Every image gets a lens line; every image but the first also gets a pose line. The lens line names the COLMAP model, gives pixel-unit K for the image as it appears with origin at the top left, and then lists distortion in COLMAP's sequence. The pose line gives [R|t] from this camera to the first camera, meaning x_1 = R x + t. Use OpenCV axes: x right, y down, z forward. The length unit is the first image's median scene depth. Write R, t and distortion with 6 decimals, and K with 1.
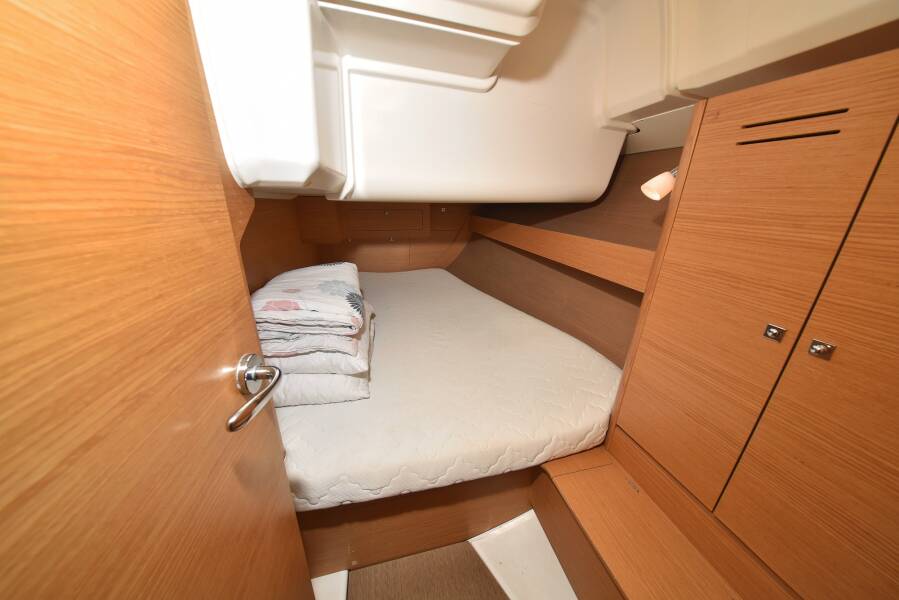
lens RADIAL K [[289.3, 0, 461.0], [0, 289.3, 302.3], [0, 0, 1]] dist [0.001046, -0.004714]
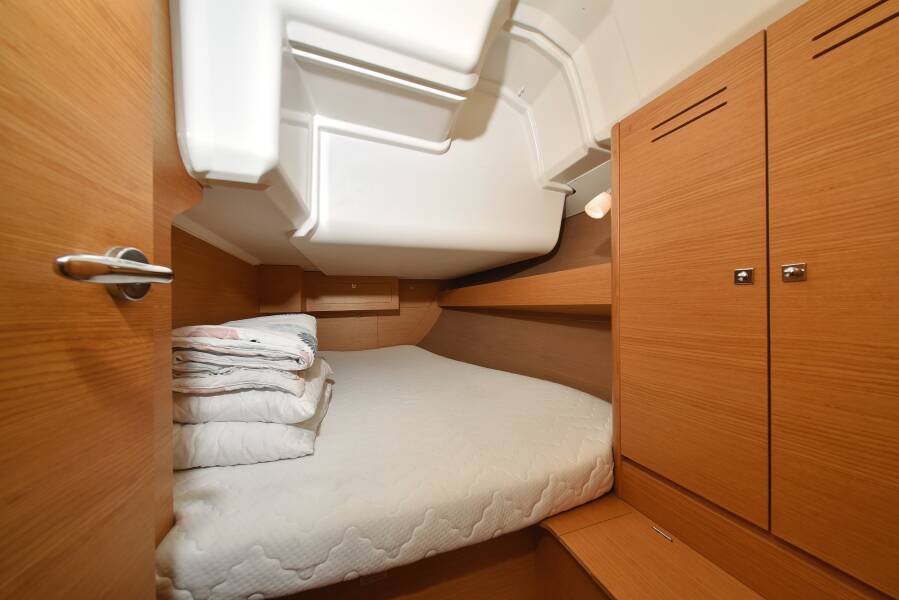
lens RADIAL K [[289.3, 0, 461.0], [0, 289.3, 302.3], [0, 0, 1]] dist [0.001046, -0.004714]
pose [[0.994182, -0.049694, 0.095563, 0.025289], [0.079191, 0.938609, -0.335770, 0.264165], [-0.073010, 0.341384, 0.937084, 0.113298]]
